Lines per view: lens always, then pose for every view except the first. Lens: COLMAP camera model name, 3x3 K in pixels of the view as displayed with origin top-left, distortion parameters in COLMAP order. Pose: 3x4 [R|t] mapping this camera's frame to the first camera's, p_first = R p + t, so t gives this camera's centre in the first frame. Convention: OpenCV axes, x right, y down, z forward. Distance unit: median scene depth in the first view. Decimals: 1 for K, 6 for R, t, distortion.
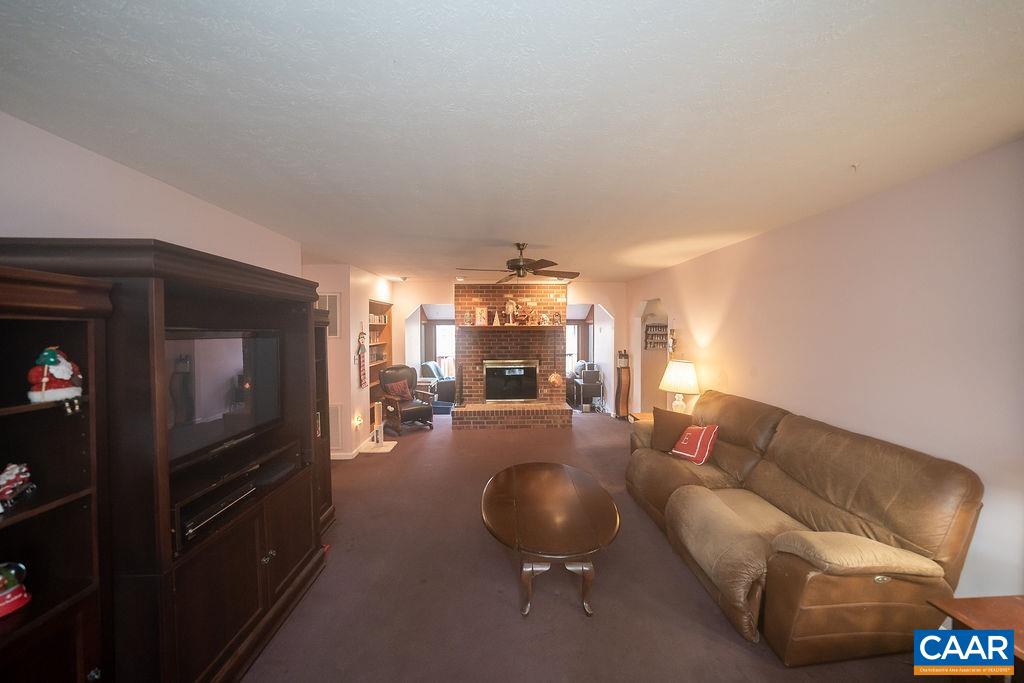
lens RADIAL K [[358.2, 0, 510.6], [0, 358.2, 336.9], [0, 0, 1]] dist [-0.032525, 0.006487]
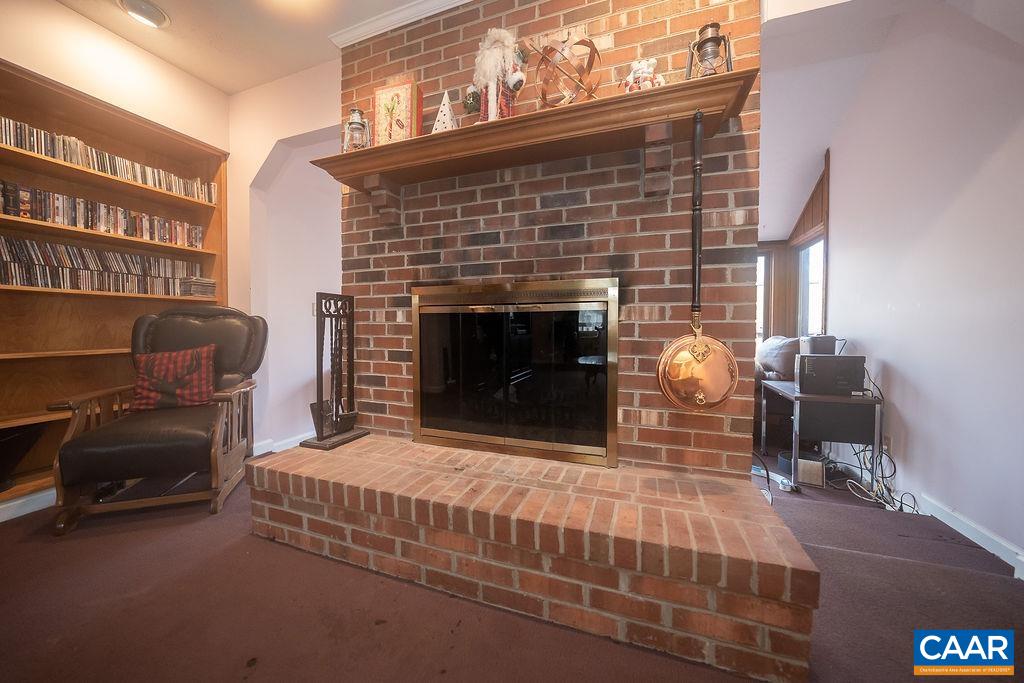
lens RADIAL K [[358.2, 0, 510.6], [0, 358.2, 336.9], [0, 0, 1]] dist [-0.032525, 0.006487]
pose [[0.926505, 0.016439, -0.375923, 0.100550], [-0.016635, 0.999858, 0.002725, 0.101712], [0.375915, 0.003729, 0.926647, 0.763667]]
